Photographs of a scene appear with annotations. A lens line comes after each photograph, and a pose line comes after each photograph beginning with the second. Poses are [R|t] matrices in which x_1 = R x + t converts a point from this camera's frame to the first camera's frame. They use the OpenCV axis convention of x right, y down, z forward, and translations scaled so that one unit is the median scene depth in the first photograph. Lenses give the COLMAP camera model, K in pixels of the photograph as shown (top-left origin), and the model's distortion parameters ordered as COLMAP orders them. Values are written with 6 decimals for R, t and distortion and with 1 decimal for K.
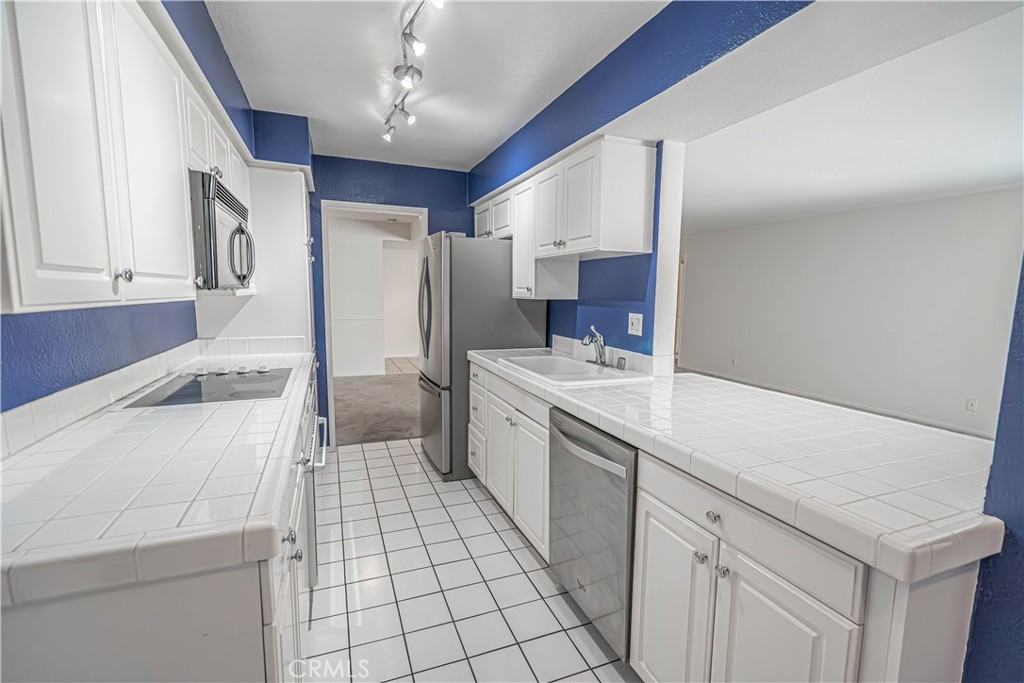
lens RADIAL K [[463.8, 0, 509.7], [0, 463.8, 342.6], [0, 0, 1]] dist [-0.005727, 0.001290]
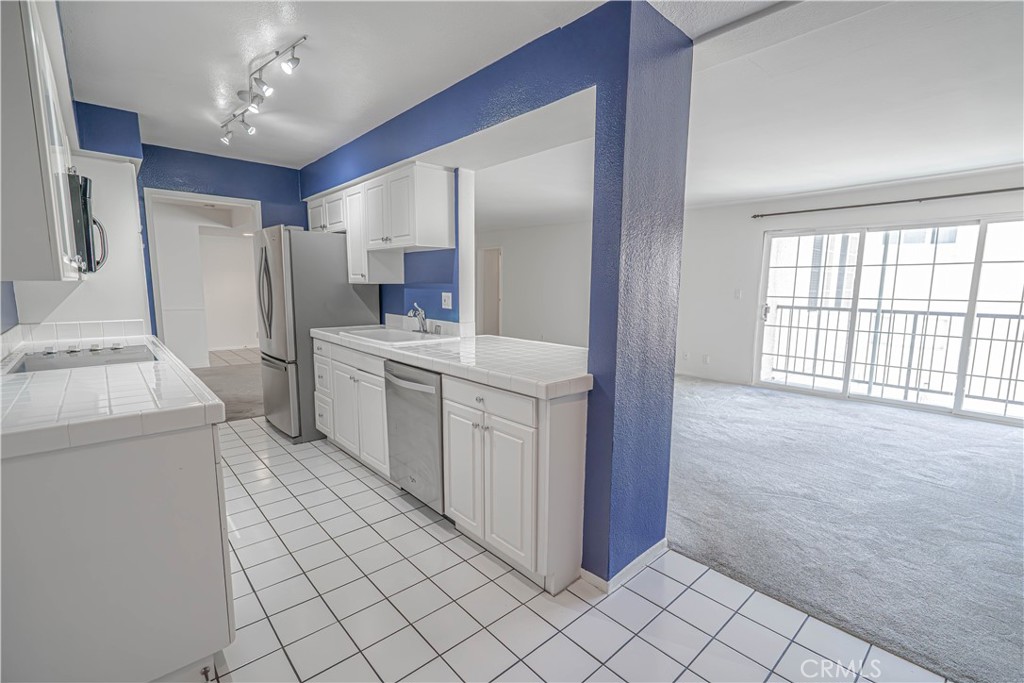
lens RADIAL K [[463.8, 0, 515.0], [0, 463.8, 345.8], [0, 0, 1]] dist [-0.005727, 0.001290]
pose [[0.936135, -0.051123, 0.347906, -0.021358], [0.042054, 0.998551, 0.033574, 0.054015], [-0.349118, -0.016799, 0.936928, -0.339894]]
